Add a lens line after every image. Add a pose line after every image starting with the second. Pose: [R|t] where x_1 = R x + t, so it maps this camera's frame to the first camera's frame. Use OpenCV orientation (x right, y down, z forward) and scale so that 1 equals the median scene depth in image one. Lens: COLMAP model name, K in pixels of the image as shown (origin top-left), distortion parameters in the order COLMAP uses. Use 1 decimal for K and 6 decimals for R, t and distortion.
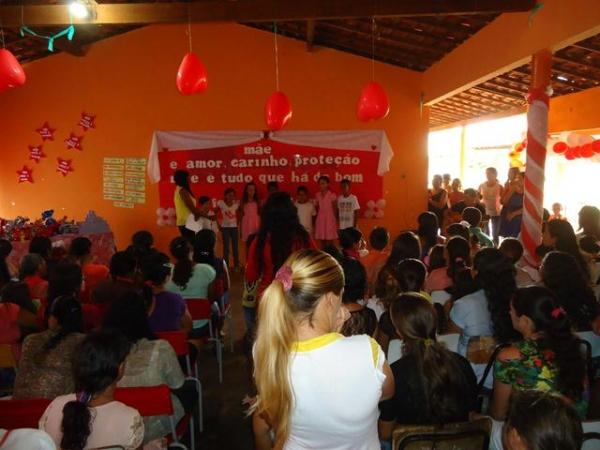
lens RADIAL K [[437.3, 0, 300.0], [0, 437.3, 225.0], [0, 0, 1]] dist [-0.006034, 0.004107]
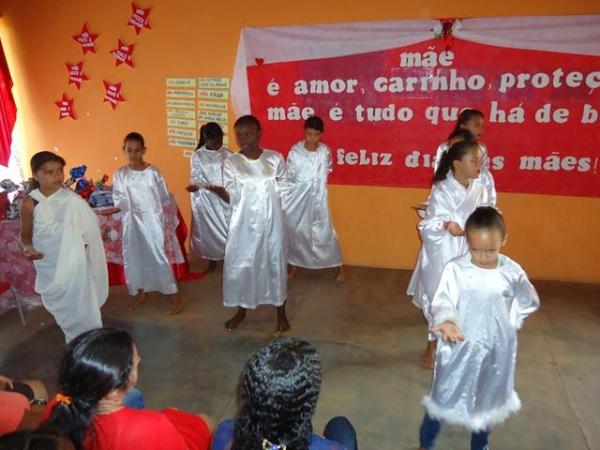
lens RADIAL K [[446.6, 0, 300.0], [0, 446.6, 225.0], [0, 0, 1]] dist [-0.076629, 0.034778]
pose [[0.961361, 0.074179, -0.265108, -0.088064], [-0.029212, 0.985064, 0.169694, -0.060773], [0.273736, -0.155393, 0.949169, 0.430209]]
